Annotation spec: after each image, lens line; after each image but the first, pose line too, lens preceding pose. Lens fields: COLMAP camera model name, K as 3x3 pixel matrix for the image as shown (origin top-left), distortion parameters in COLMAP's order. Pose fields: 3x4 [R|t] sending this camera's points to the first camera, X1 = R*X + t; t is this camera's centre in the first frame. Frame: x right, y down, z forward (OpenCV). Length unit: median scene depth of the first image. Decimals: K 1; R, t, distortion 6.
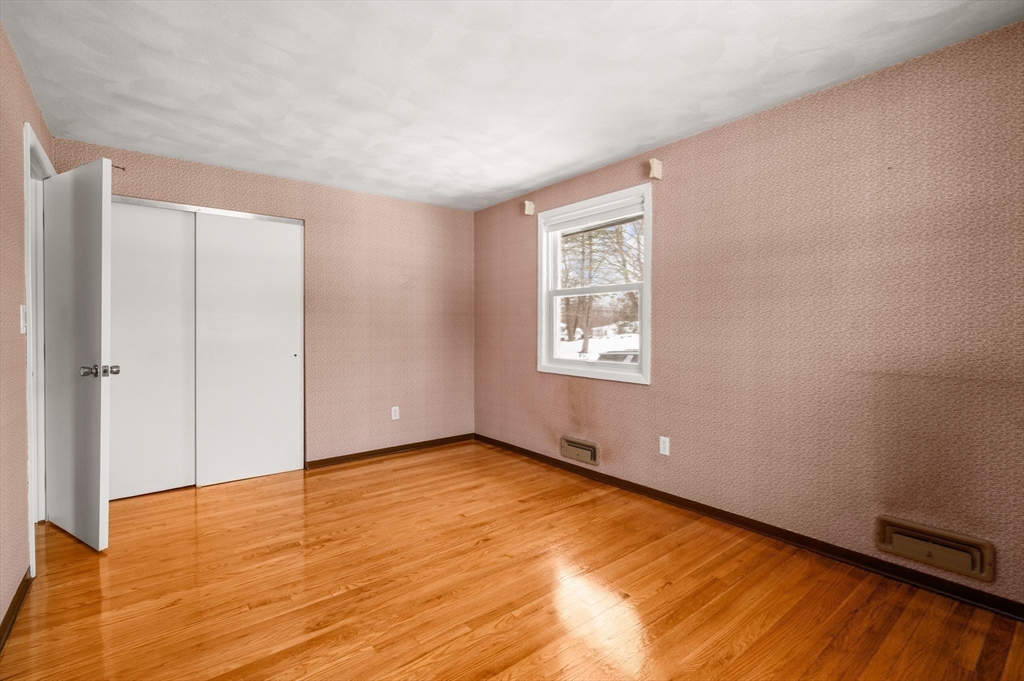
lens RADIAL K [[459.5, 0, 512.0], [0, 459.5, 335.4], [0, 0, 1]] dist [-0.000902, 0.000022]
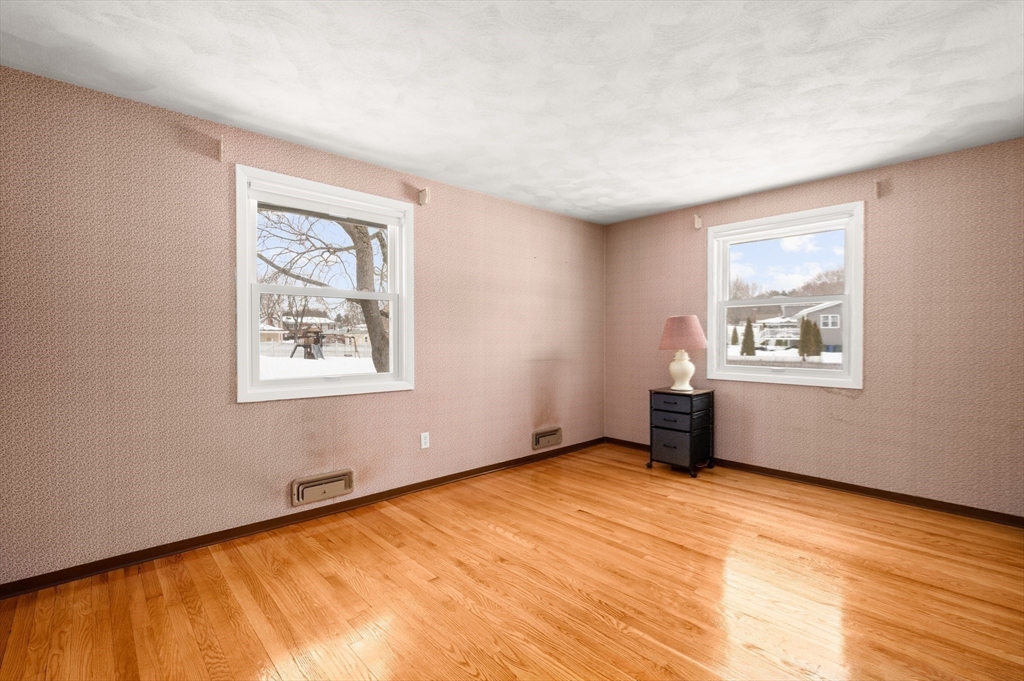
lens RADIAL K [[459.5, 0, 515.5], [0, 459.5, 345.1], [0, 0, 1]] dist [-0.000902, 0.000022]
pose [[-0.061497, -0.010956, 0.998047, -0.823936], [0.020013, 0.999725, 0.012207, -0.006243], [-0.997907, 0.020724, -0.061261, 0.845567]]
